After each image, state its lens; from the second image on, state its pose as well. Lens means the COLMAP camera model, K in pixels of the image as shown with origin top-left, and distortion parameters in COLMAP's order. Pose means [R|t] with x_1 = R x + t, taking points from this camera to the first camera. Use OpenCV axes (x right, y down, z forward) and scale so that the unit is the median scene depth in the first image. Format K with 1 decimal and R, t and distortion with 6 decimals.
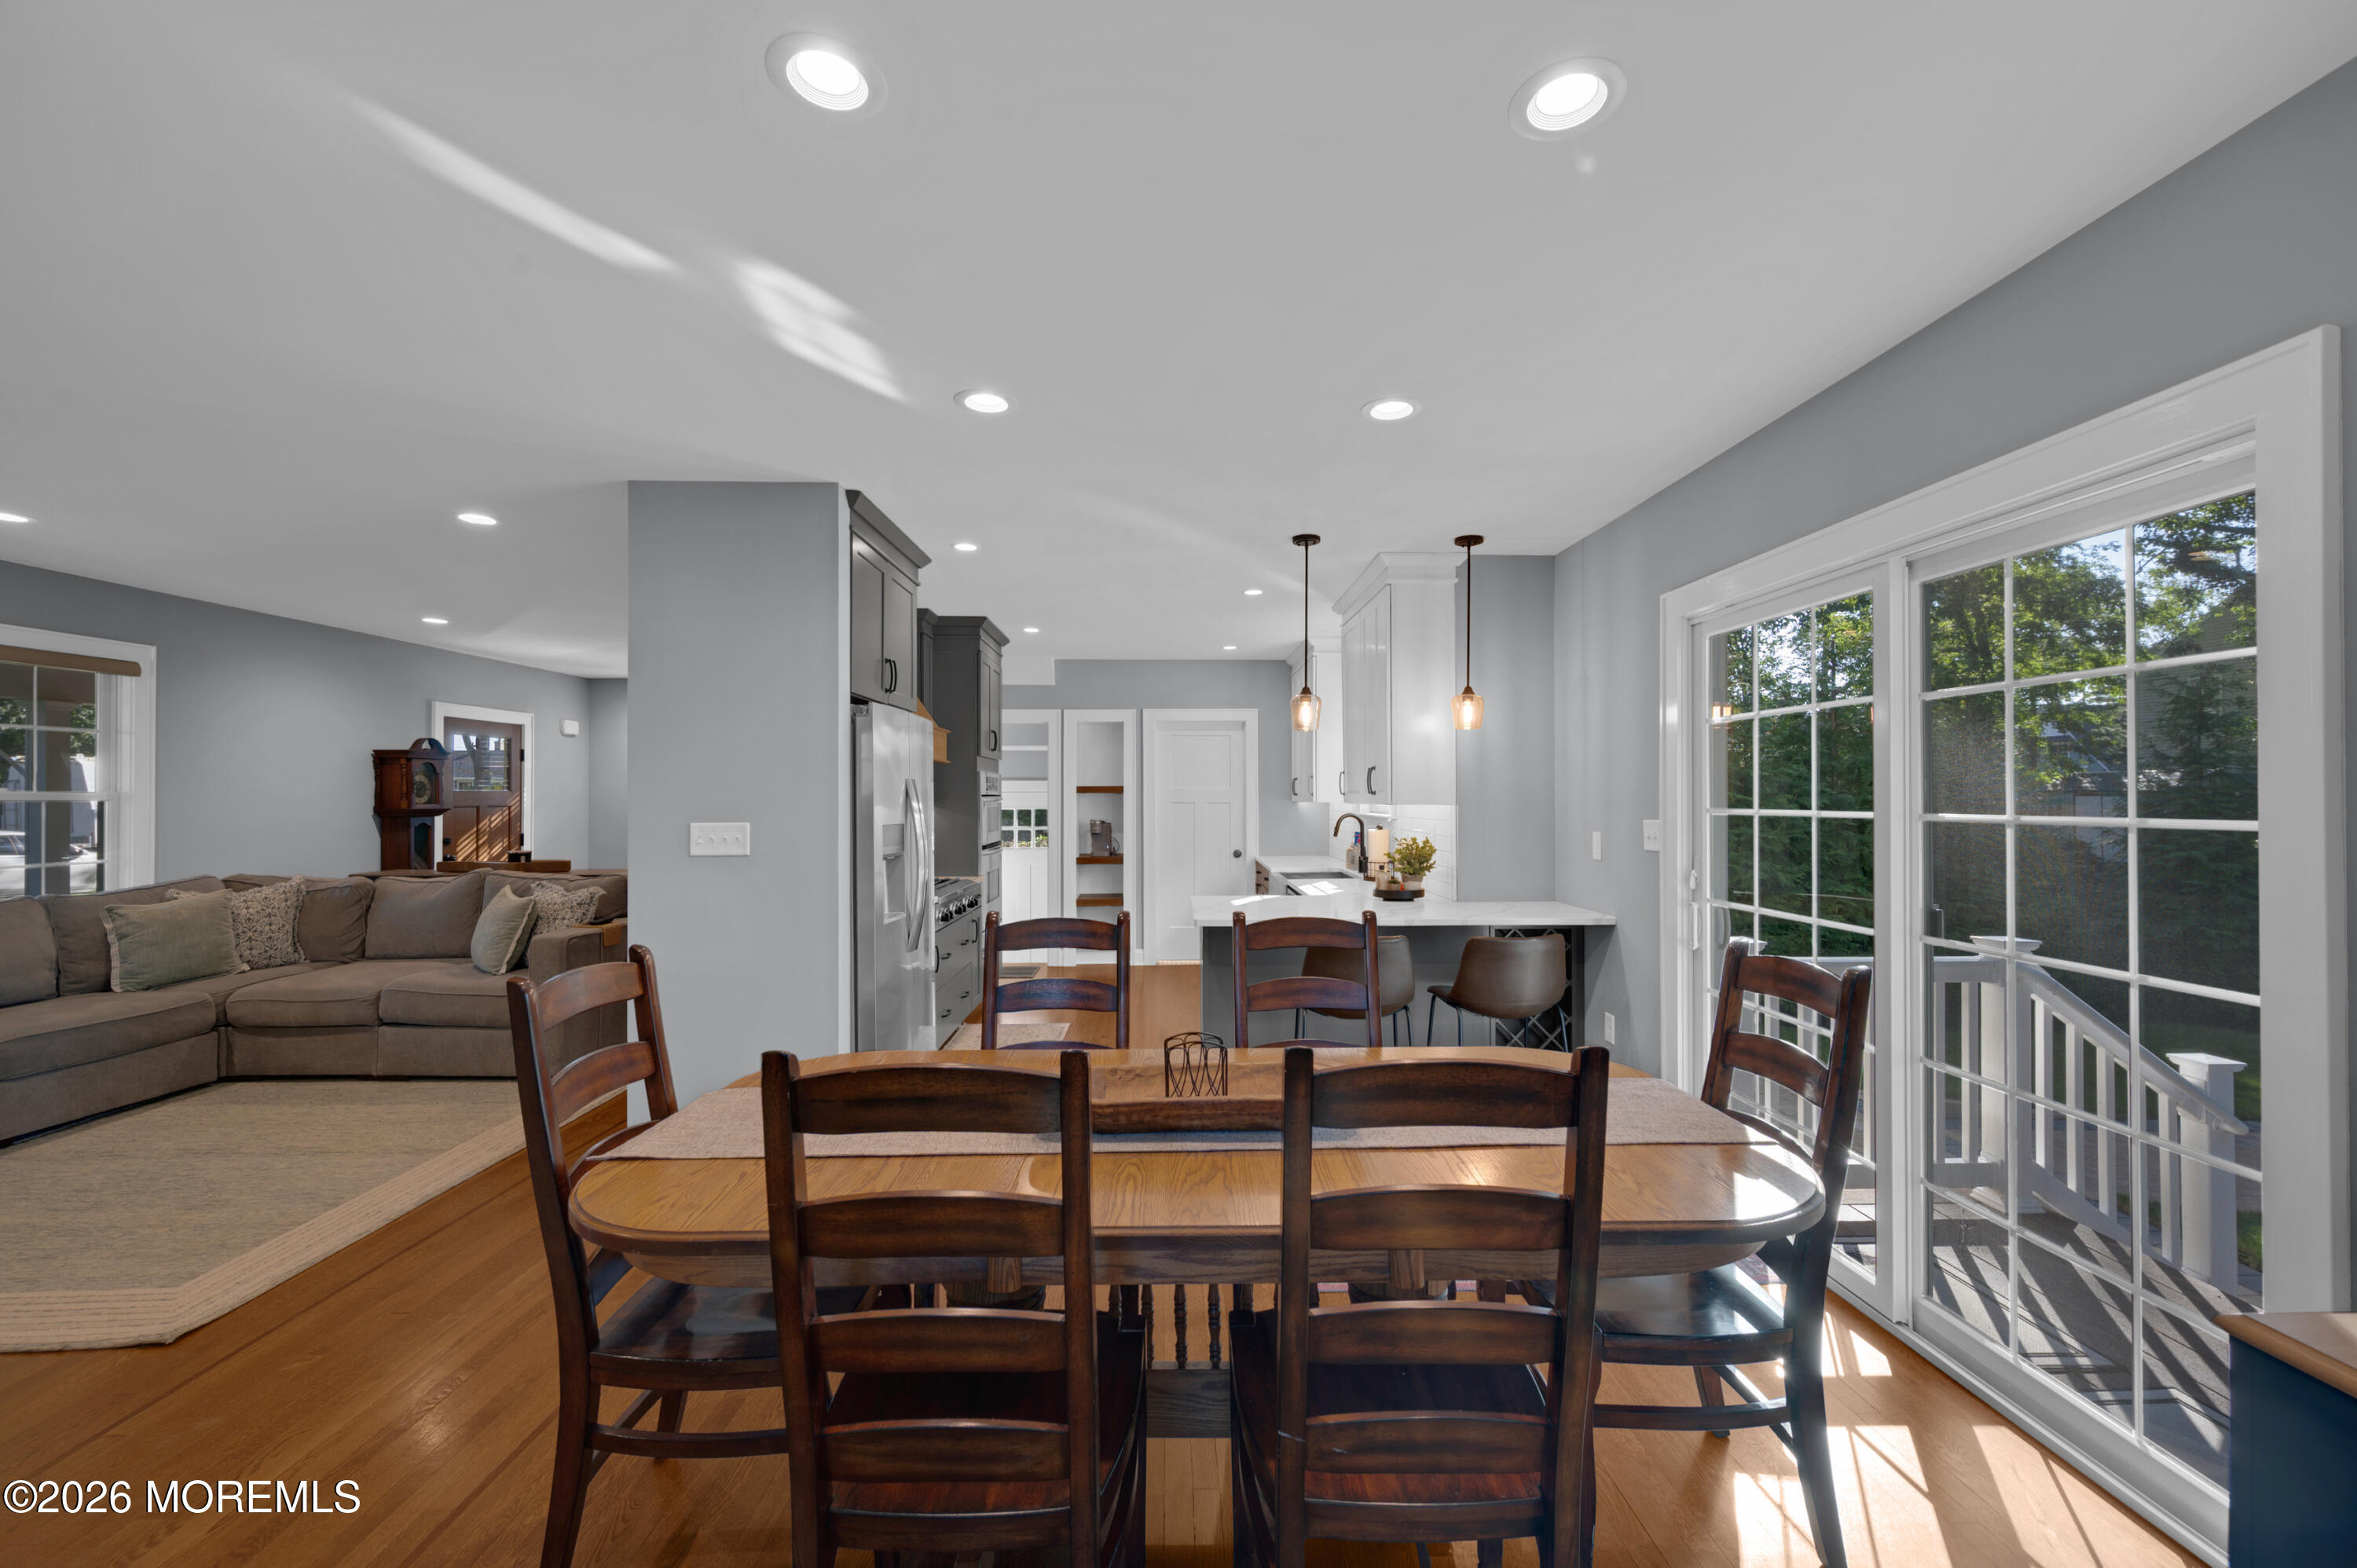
lens RADIAL K [[933.9, 0, 1193.8], [0, 933.9, 793.6], [0, 0, 1]] dist [-0.000741, 0.000040]
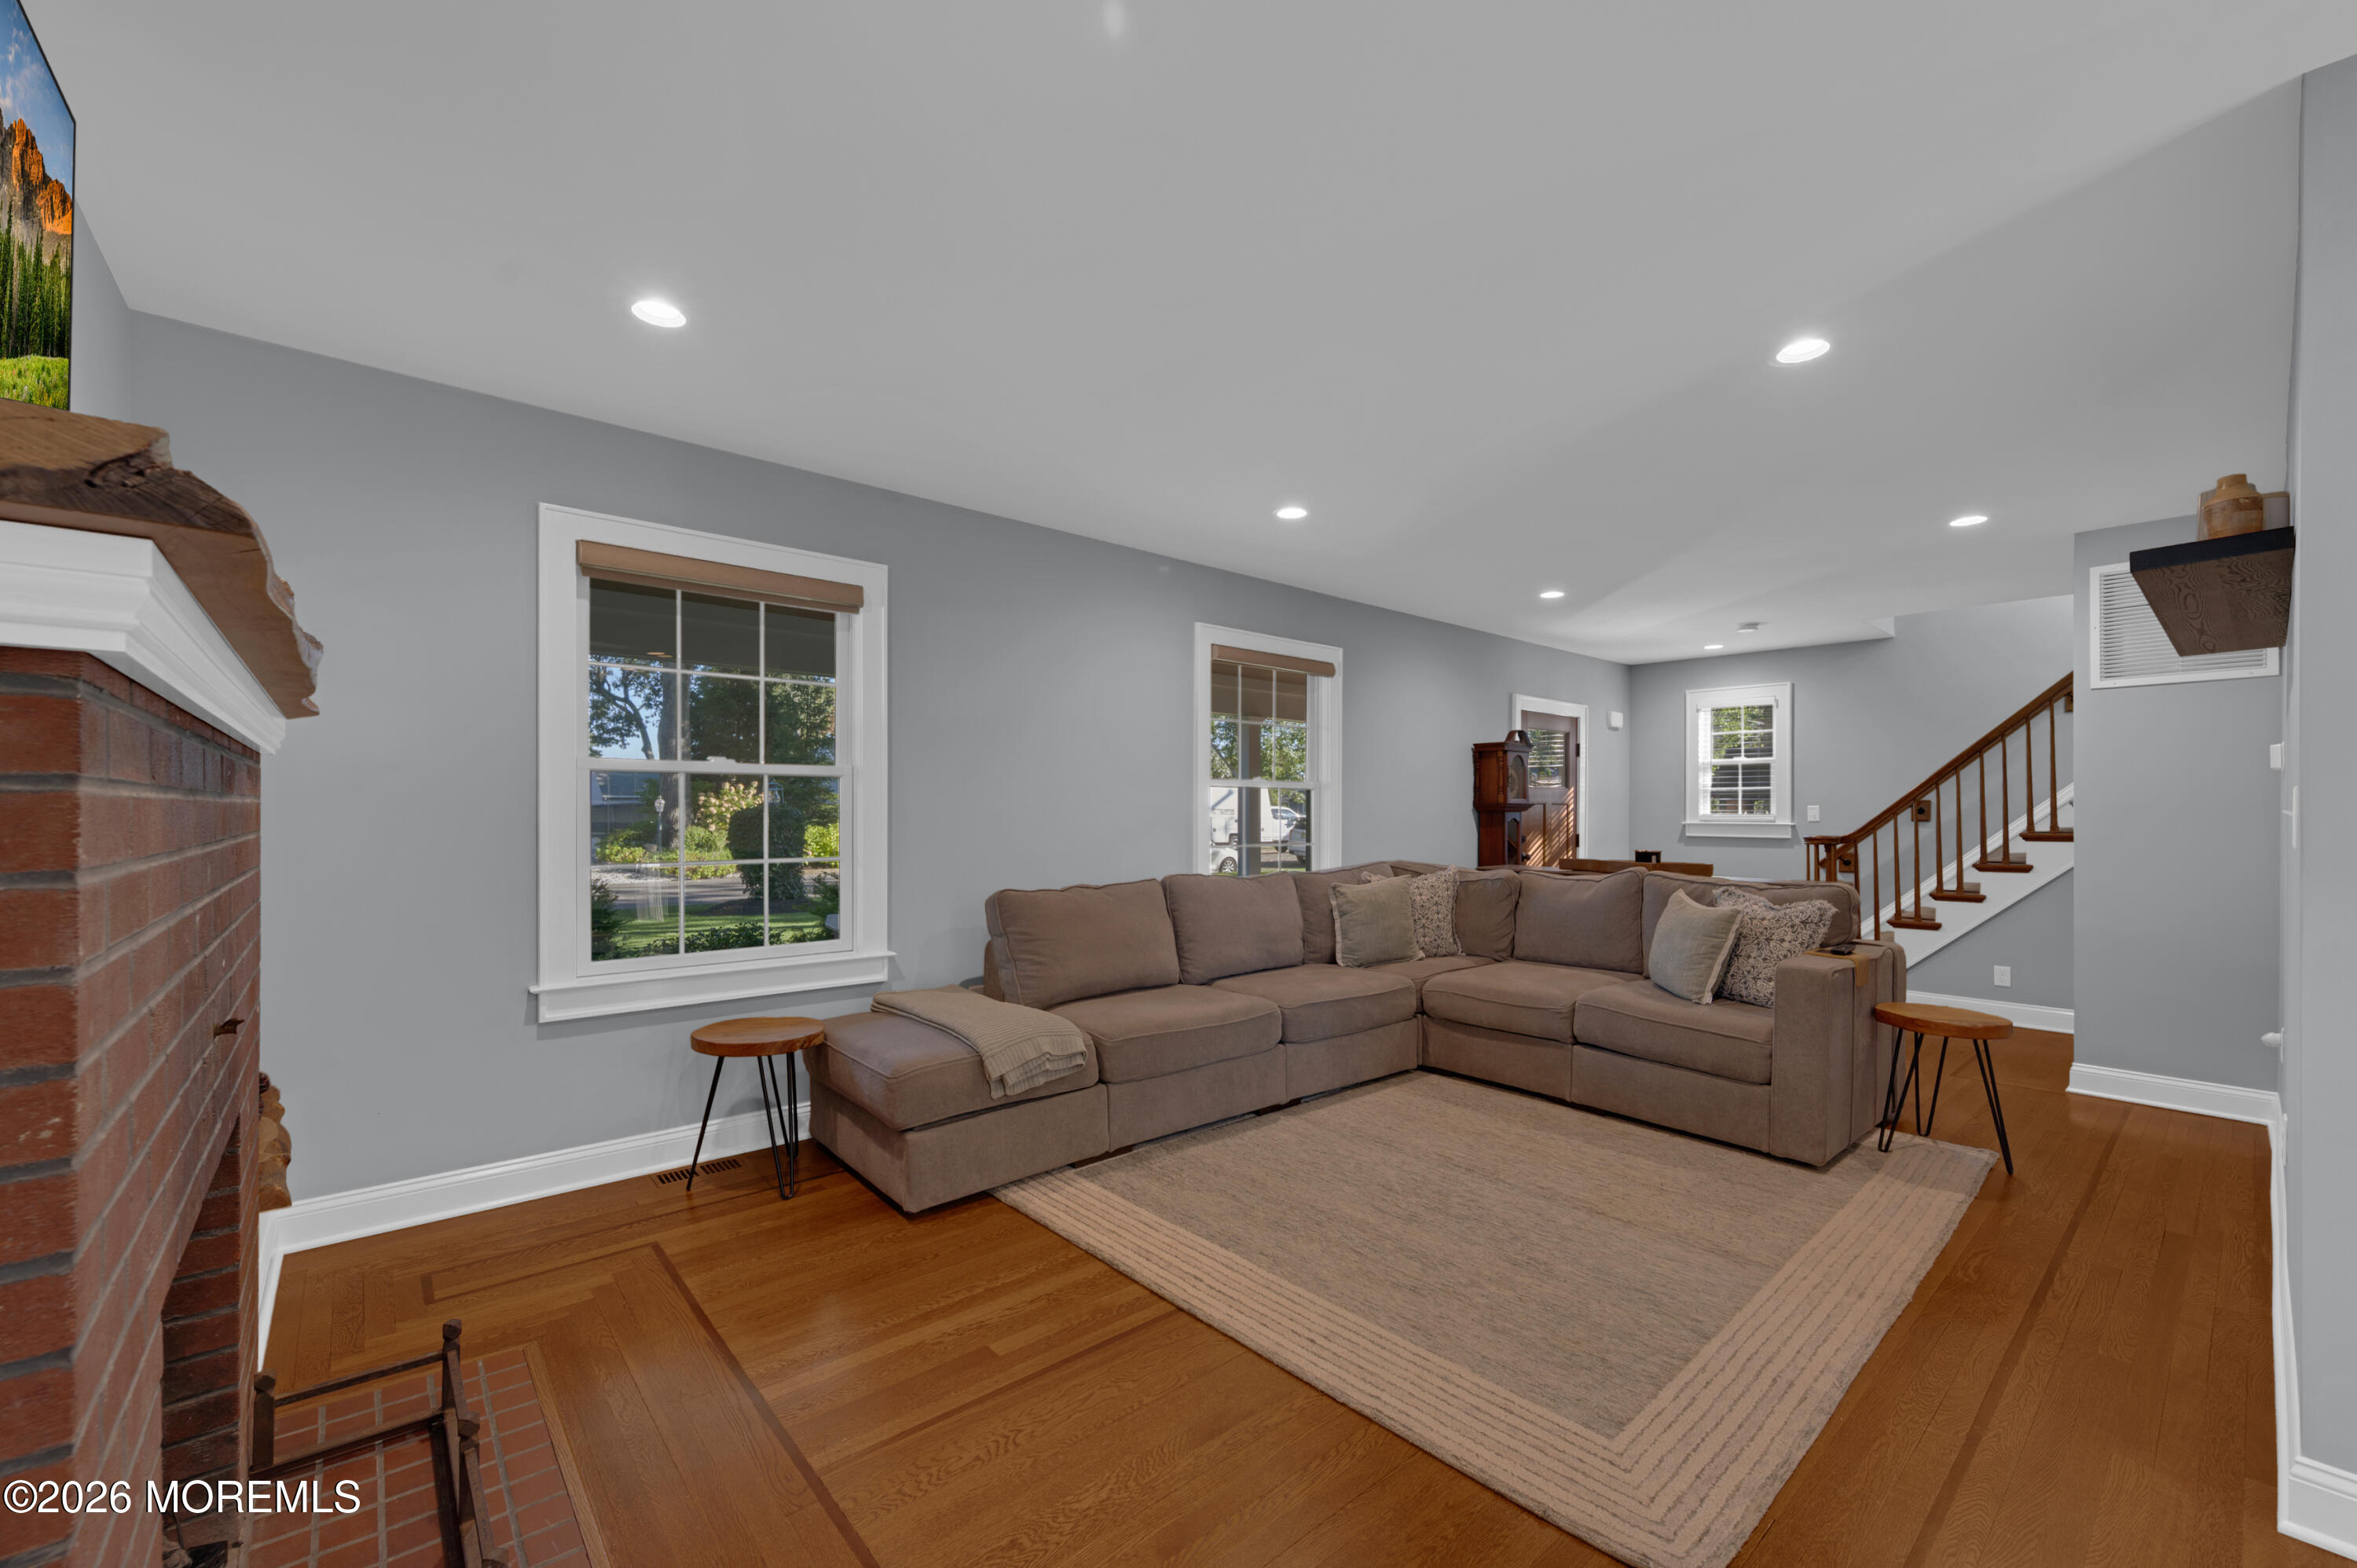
lens RADIAL K [[939.4, 0, 1174.2], [0, 939.4, 818.0], [0, 0, 1]] dist [0.000971, -0.000157]
pose [[0.630269, 0.007616, -0.776340, -0.417411], [-0.002213, 0.999965, 0.008013, 0.034511], [0.776374, -0.003332, 0.630264, 0.170185]]
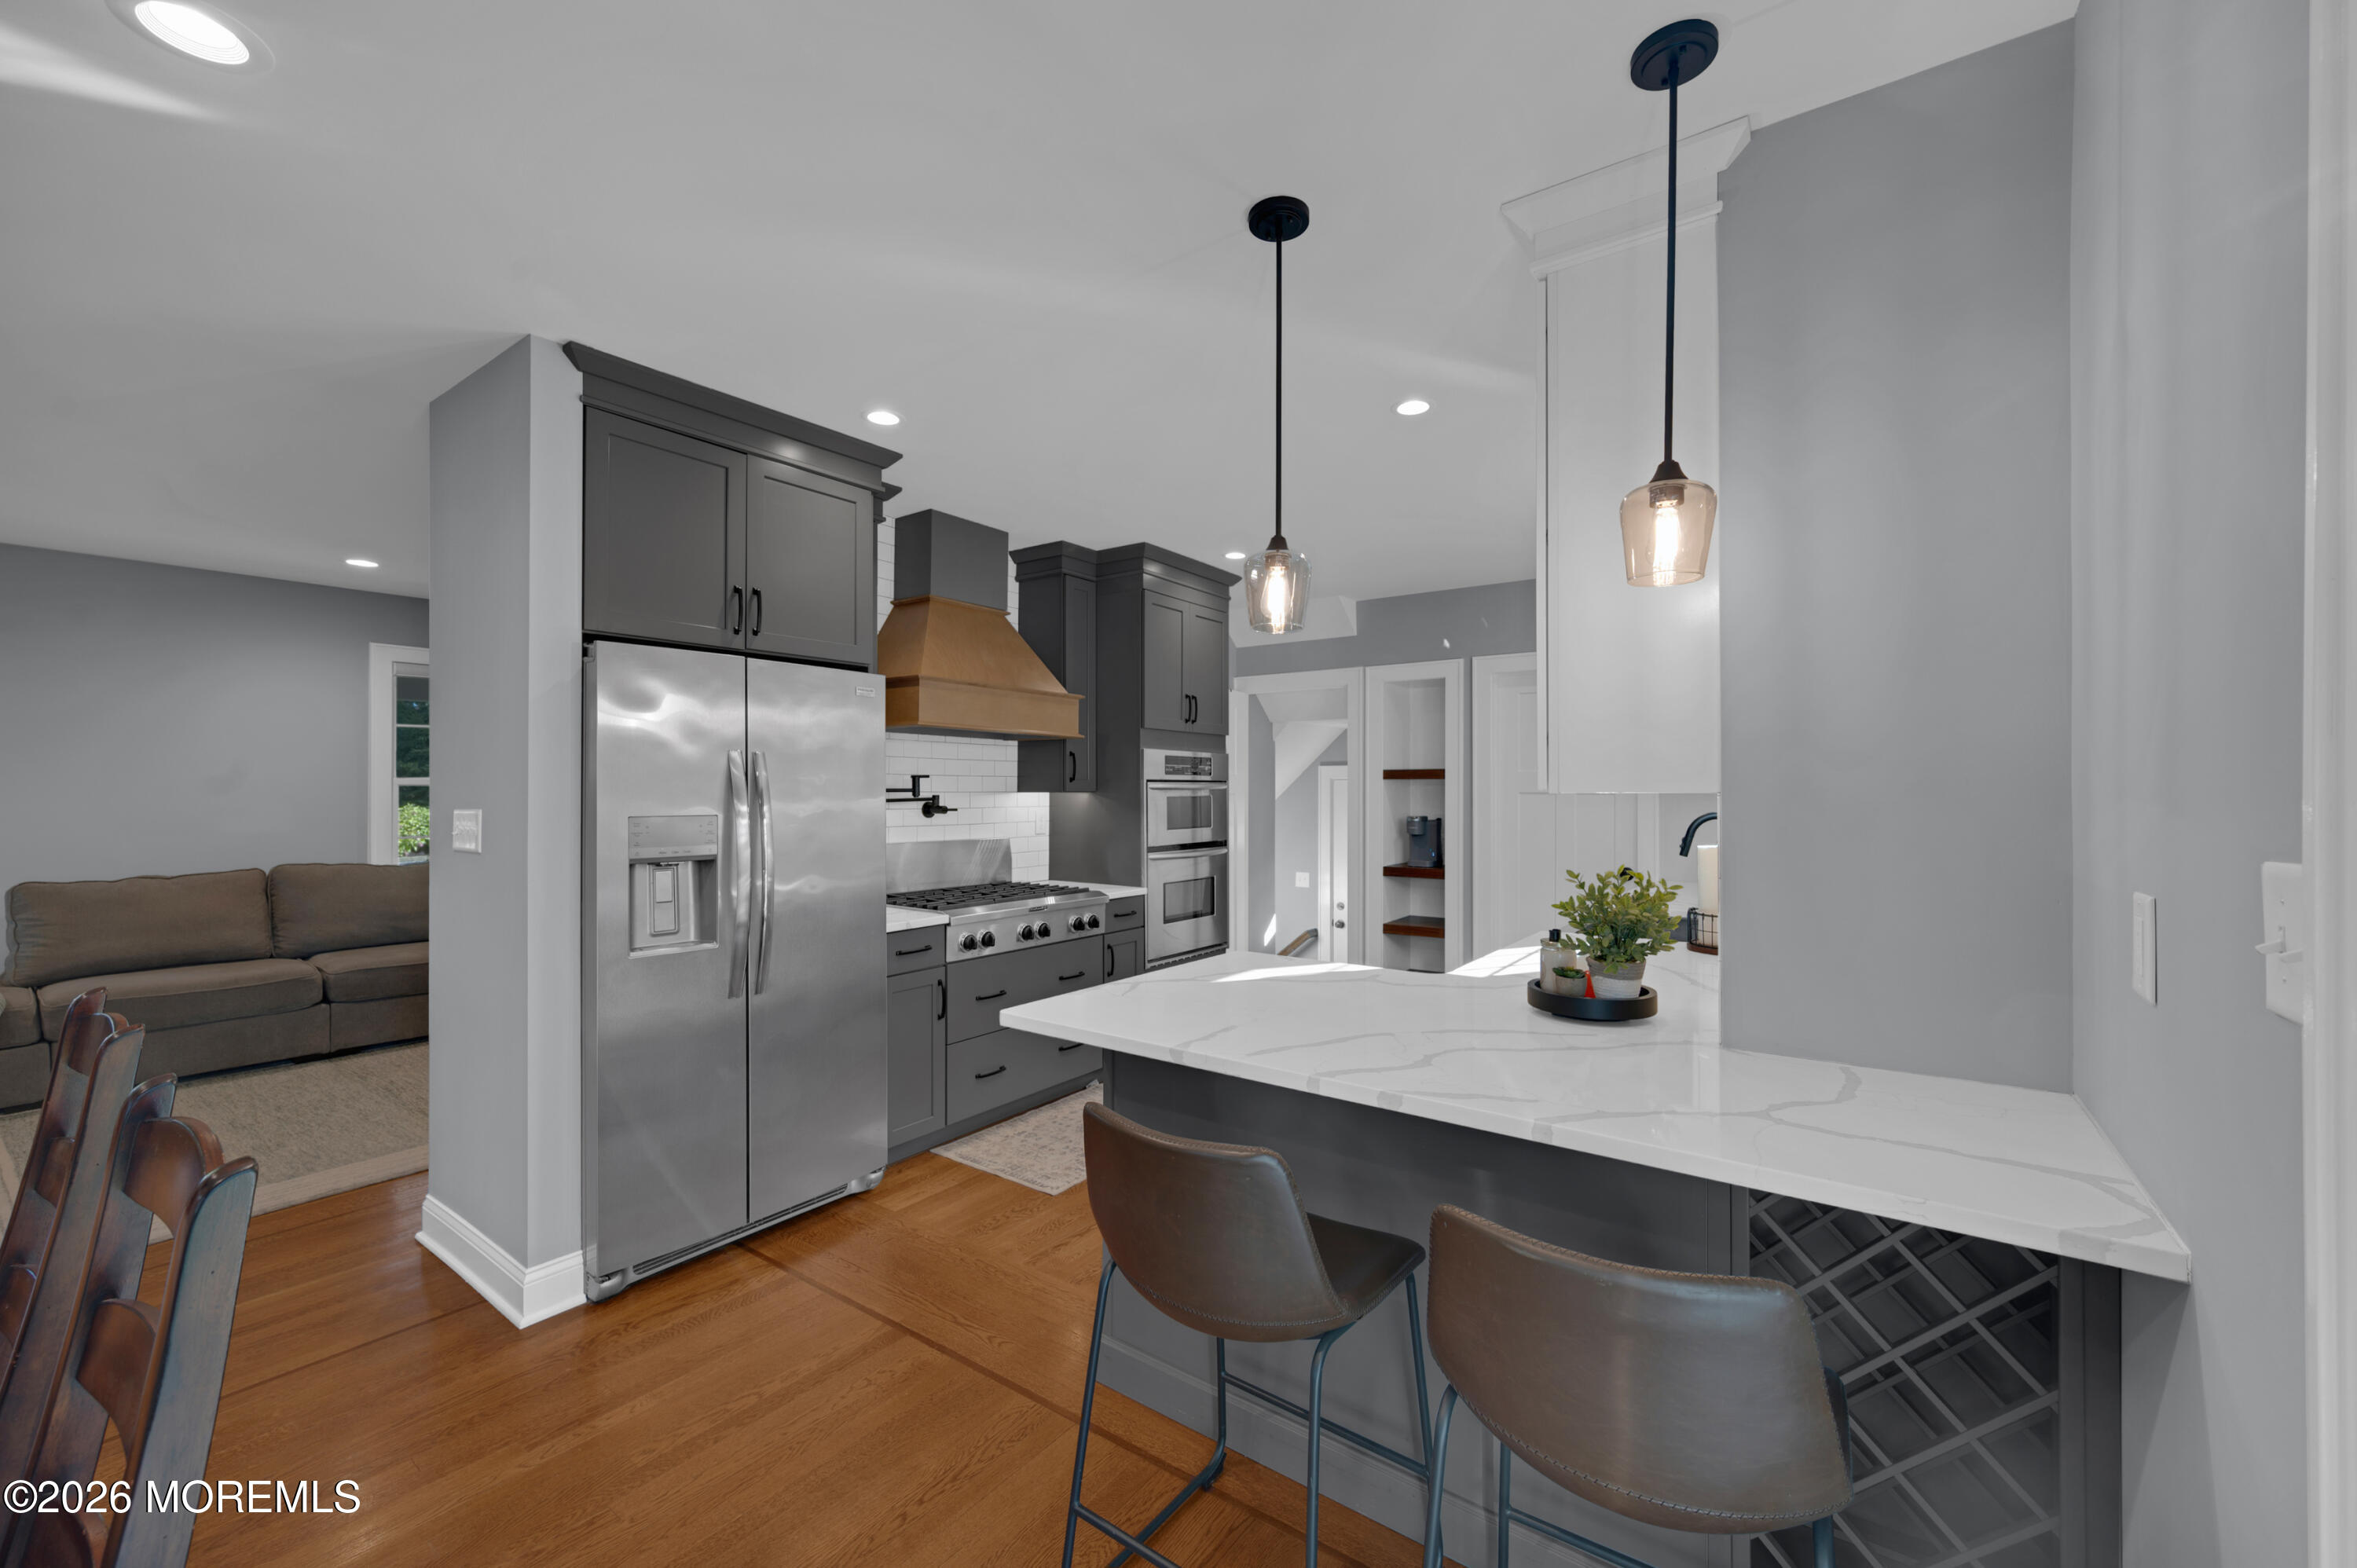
lens RADIAL K [[933.9, 0, 1172.7], [0, 933.9, 783.6], [0, 0, 1]] dist [-0.000741, 0.000040]
pose [[0.792023, -0.001236, -0.610490, 0.316546], [-0.000602, 0.999996, -0.002806, 0.008592], [0.610491, 0.002590, 0.792019, 0.525286]]
